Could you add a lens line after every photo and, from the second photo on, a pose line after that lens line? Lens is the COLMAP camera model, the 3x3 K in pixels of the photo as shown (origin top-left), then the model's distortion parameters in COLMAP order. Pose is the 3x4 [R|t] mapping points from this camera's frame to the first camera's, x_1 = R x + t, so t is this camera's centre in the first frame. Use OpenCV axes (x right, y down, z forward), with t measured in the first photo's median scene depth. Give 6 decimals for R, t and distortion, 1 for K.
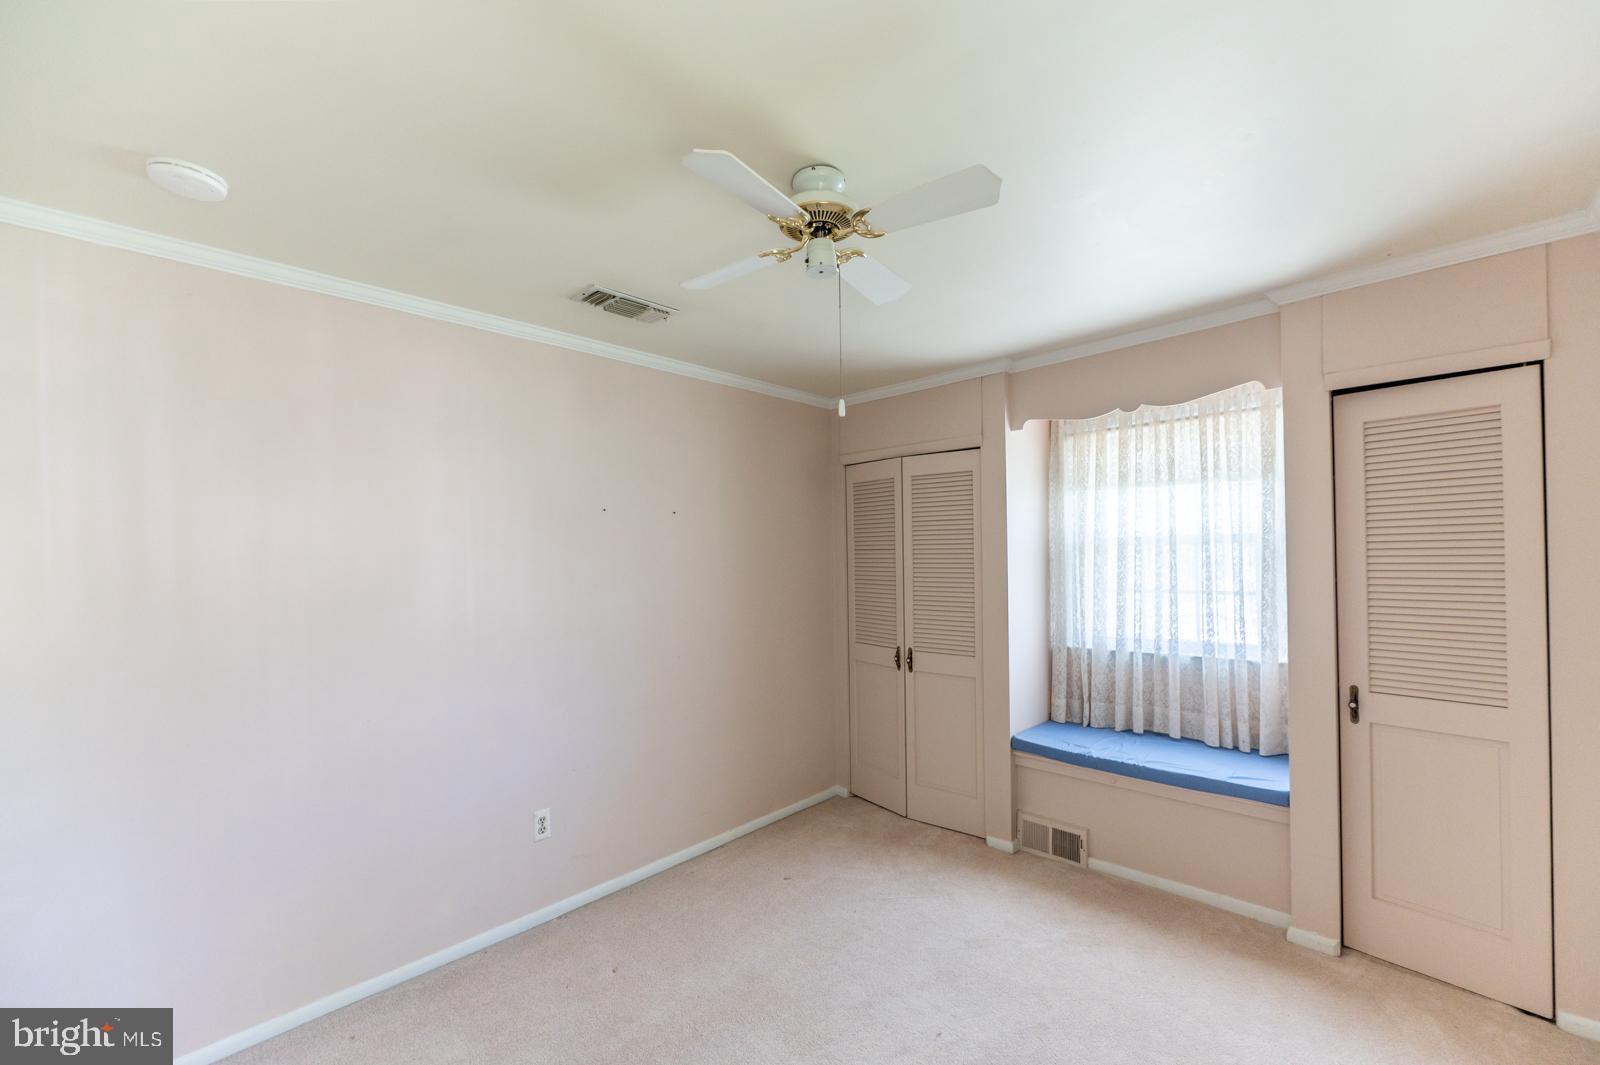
lens RADIAL K [[662.2, 0, 798.7], [0, 662.2, 562.4], [0, 0, 1]] dist [0.000187, 0.000071]
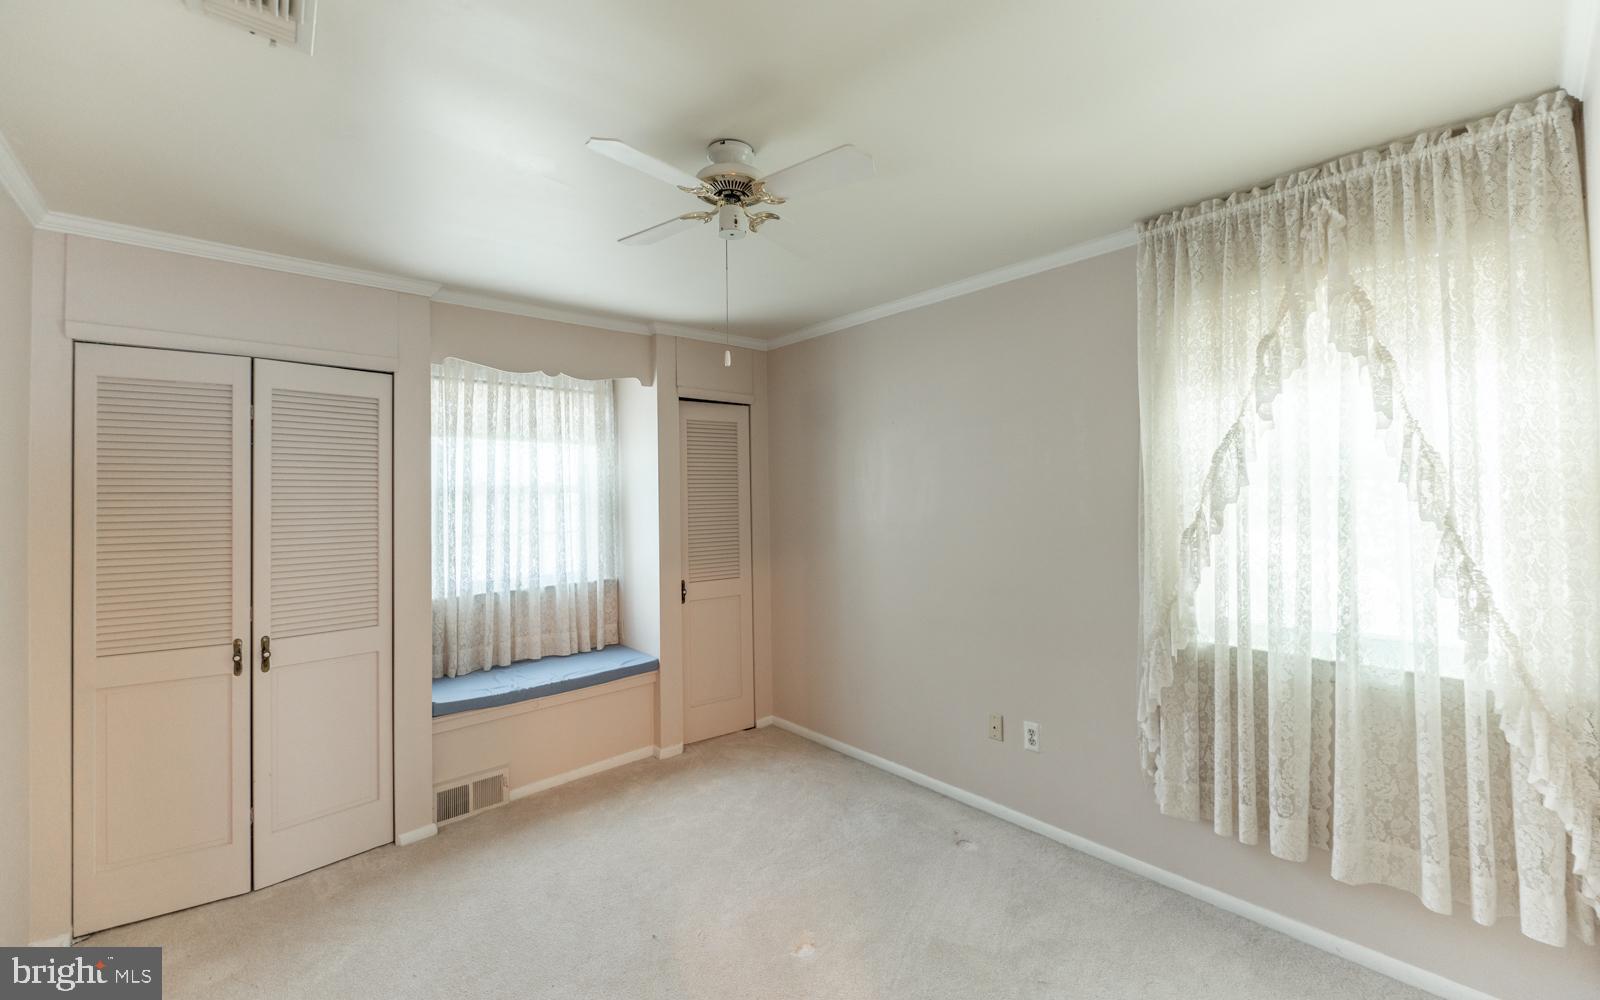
lens RADIAL K [[696.2, 0, 800.0], [0, 696.2, 500.0], [0, 0, 1]] dist [0.000362, -0.000178]
pose [[0.026222, 0.016413, 0.999521, -0.633335], [0.032983, 0.999307, -0.017275, 0.022058], [-0.999112, 0.033420, 0.025662, 0.490544]]
